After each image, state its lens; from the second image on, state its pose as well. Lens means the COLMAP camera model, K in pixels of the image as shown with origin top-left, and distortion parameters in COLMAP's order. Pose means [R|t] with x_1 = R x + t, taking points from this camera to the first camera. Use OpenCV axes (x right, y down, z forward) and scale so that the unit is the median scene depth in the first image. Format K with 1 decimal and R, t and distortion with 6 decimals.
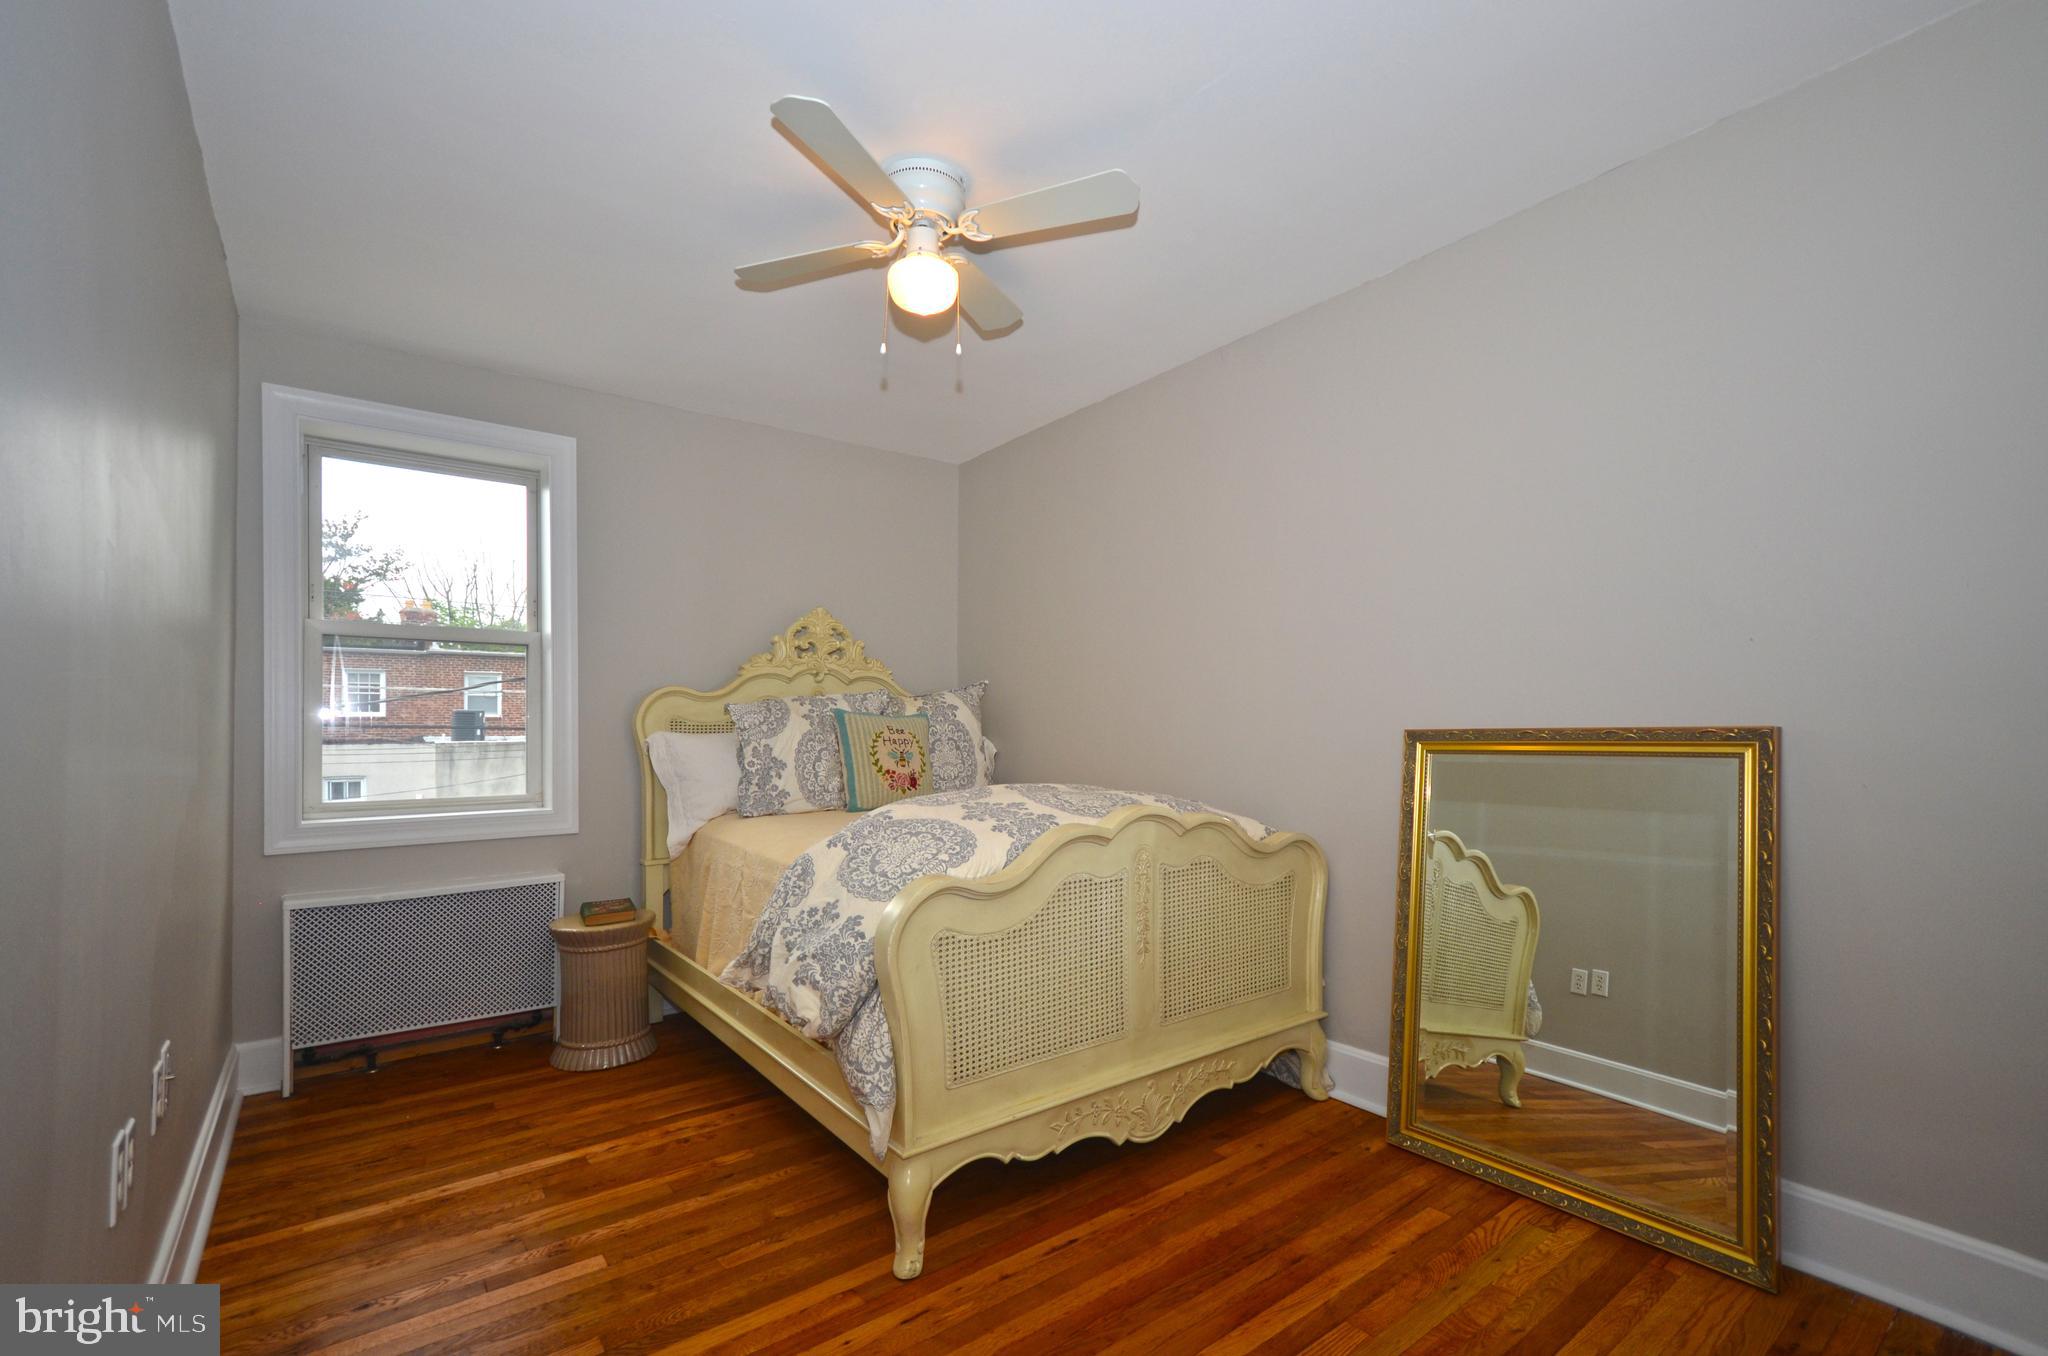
lens RADIAL K [[895.8, 0, 1027.7], [0, 895.8, 696.0], [0, 0, 1]] dist [0.001818, 0.000080]
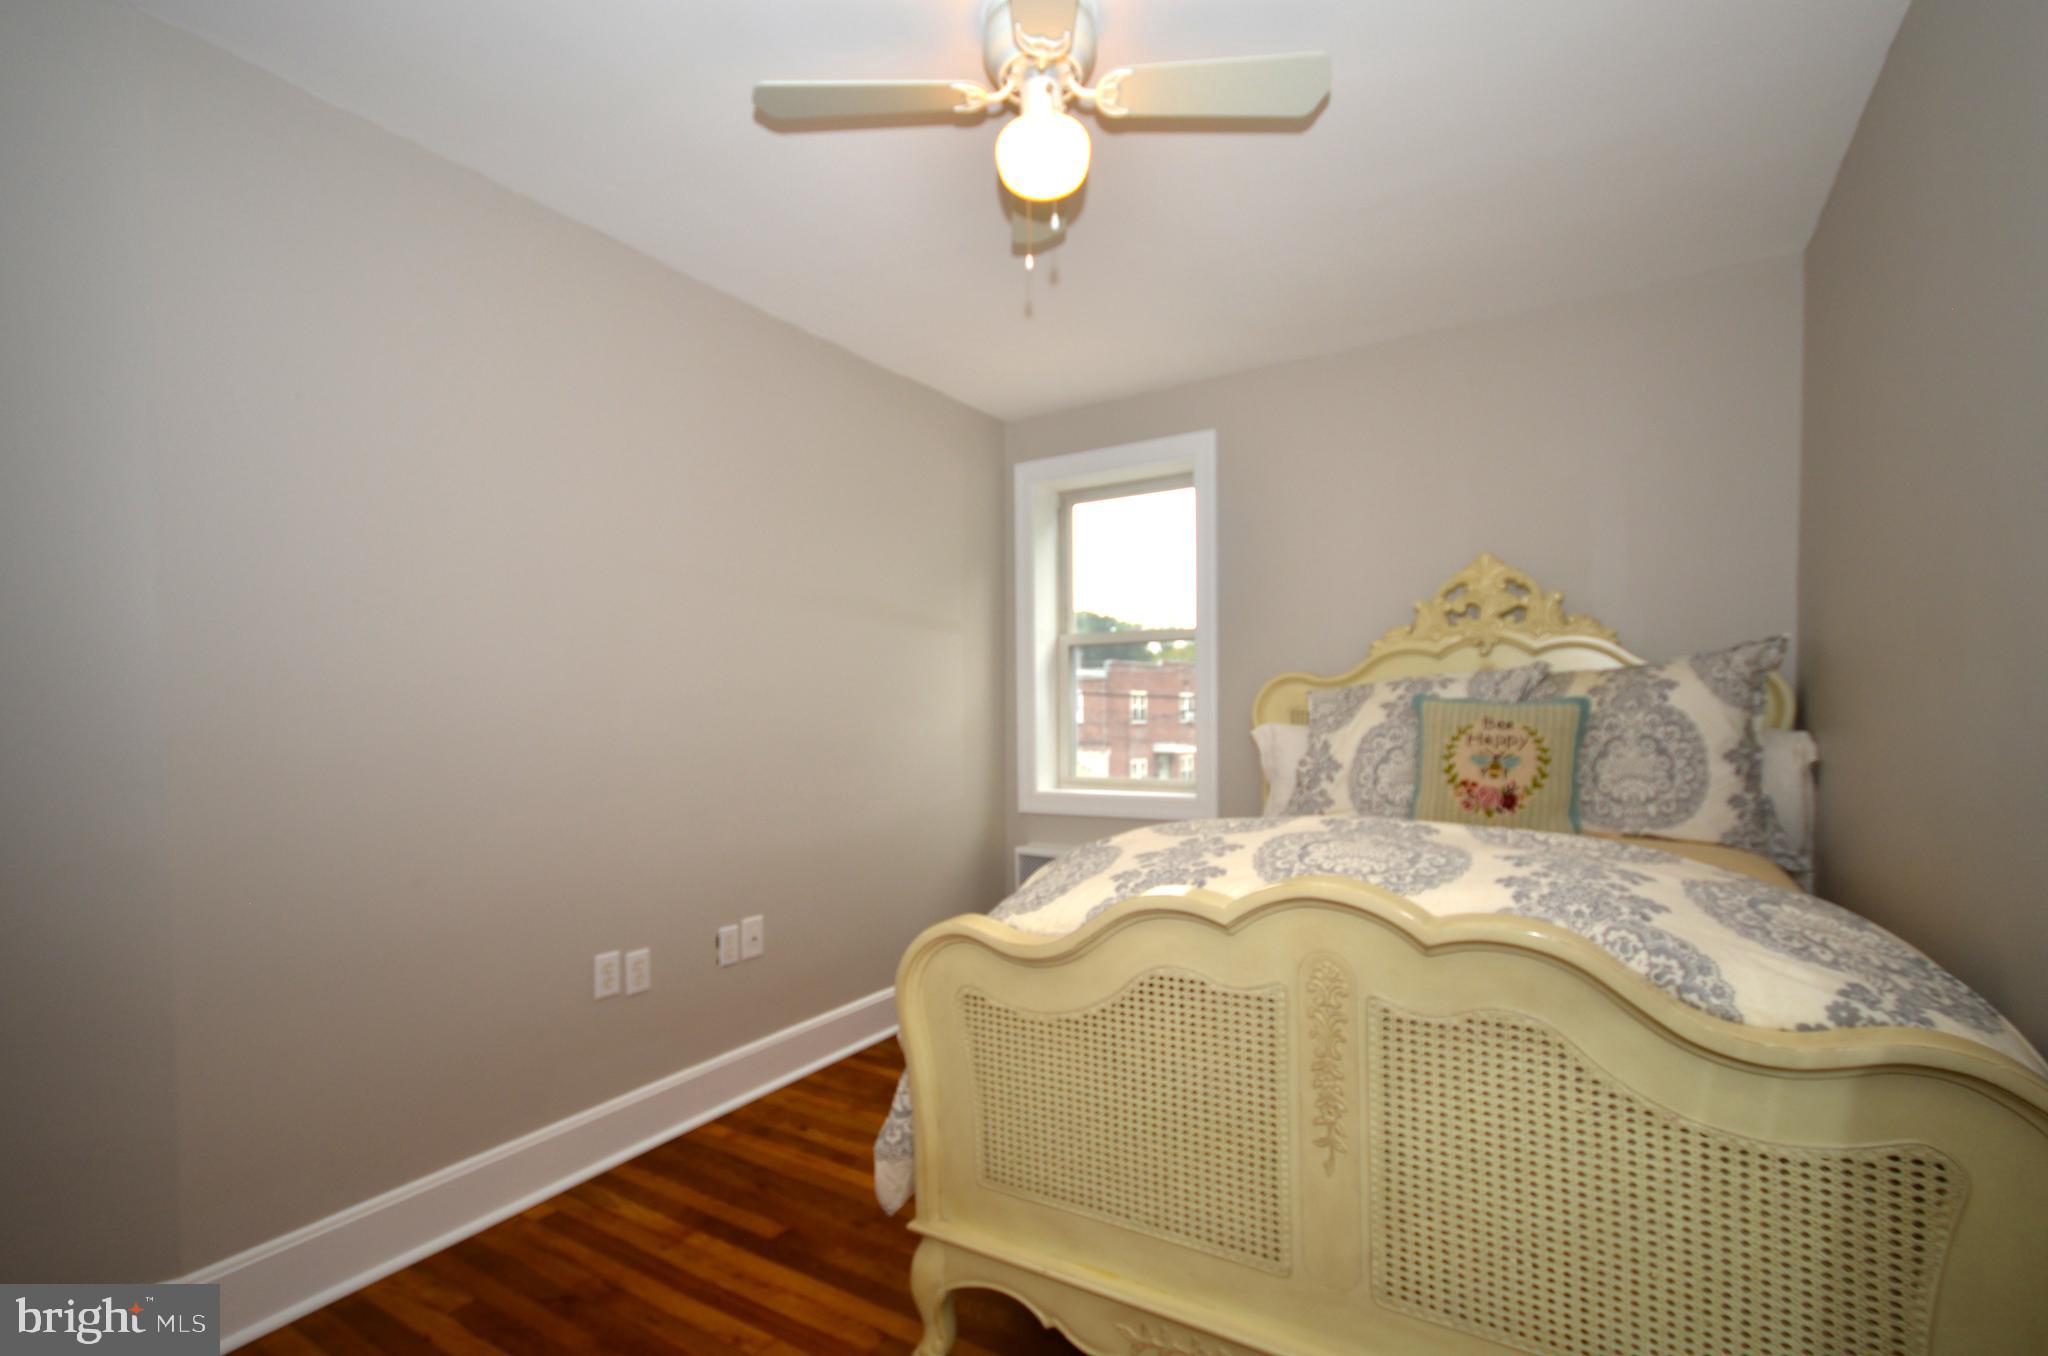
lens RADIAL K [[903.8, 0, 1035.2], [0, 903.8, 750.5], [0, 0, 1]] dist [0.002043, 0.005031]
pose [[0.374424, 0.033955, -0.926636, 0.365004], [0.042328, 0.997662, 0.053661, 0.007267], [0.926291, -0.059314, 0.372111, 0.424389]]
